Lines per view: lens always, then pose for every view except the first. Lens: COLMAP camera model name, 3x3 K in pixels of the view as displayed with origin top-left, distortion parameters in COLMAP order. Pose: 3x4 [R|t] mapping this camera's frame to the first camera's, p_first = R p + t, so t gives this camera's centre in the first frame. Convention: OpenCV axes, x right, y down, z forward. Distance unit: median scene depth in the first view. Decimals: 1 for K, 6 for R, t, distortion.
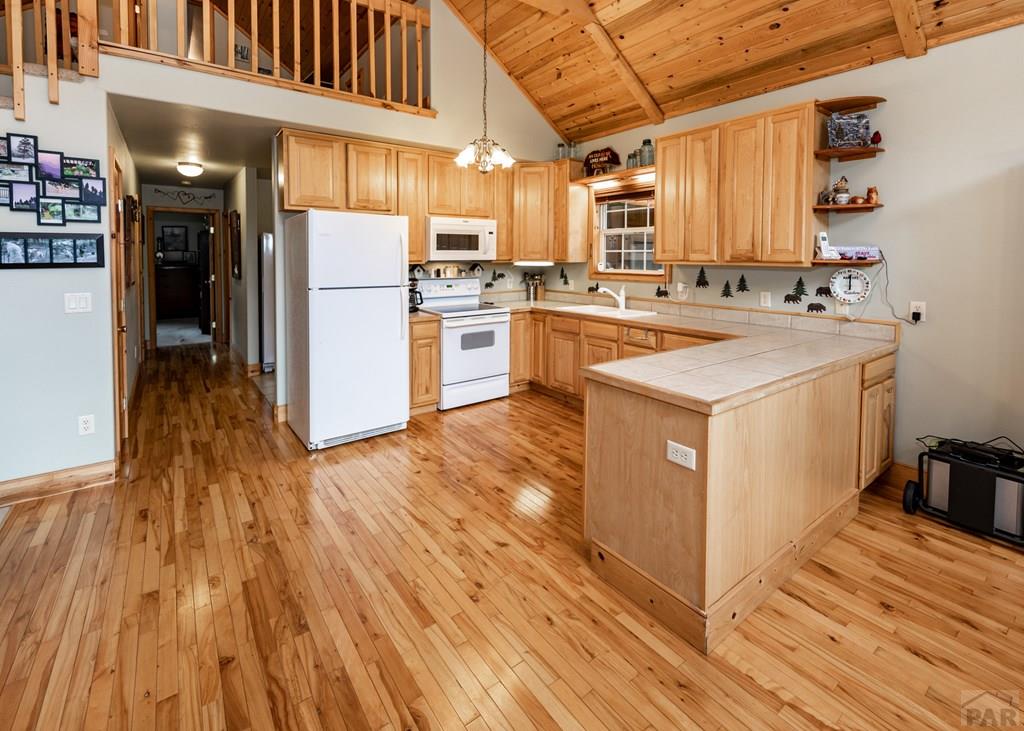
lens RADIAL K [[458.8, 0, 514.3], [0, 458.8, 269.6], [0, 0, 1]] dist [0.000667, -0.000015]
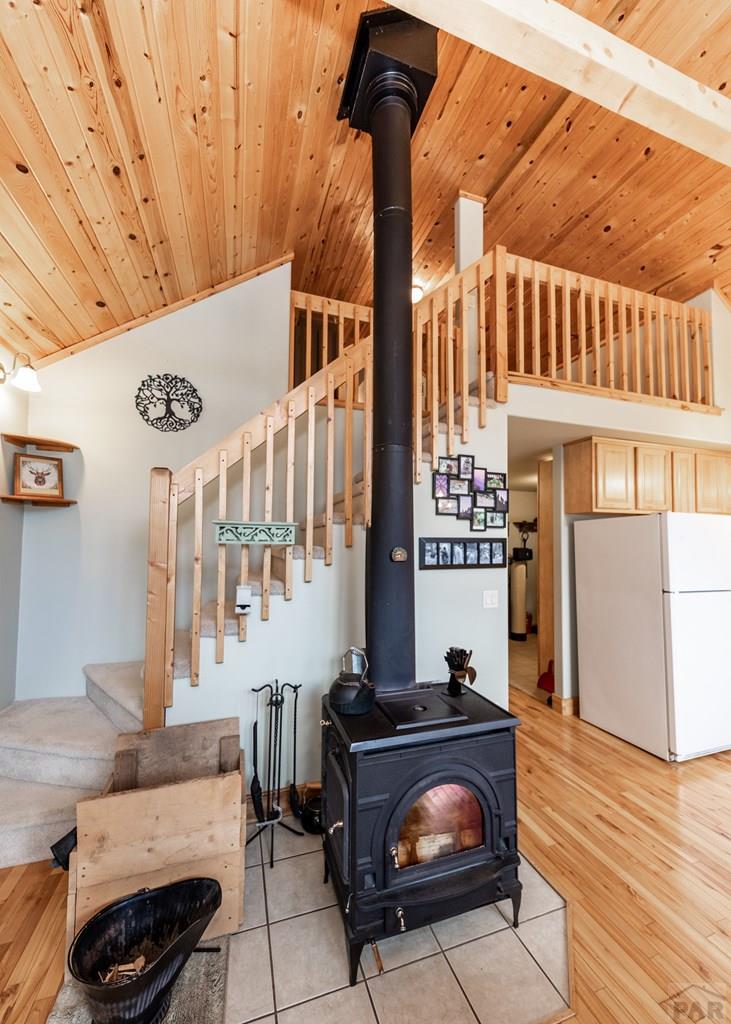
lens RADIAL K [[378.0, 0, 352.3], [0, 378.0, 528.7], [0, 0, 1]] dist [0.001171, -0.000075]
pose [[0.942230, -0.008192, -0.334866, -0.980232], [-0.017372, 0.997161, -0.073274, -0.027284], [0.334515, 0.074858, 0.939412, 0.000866]]
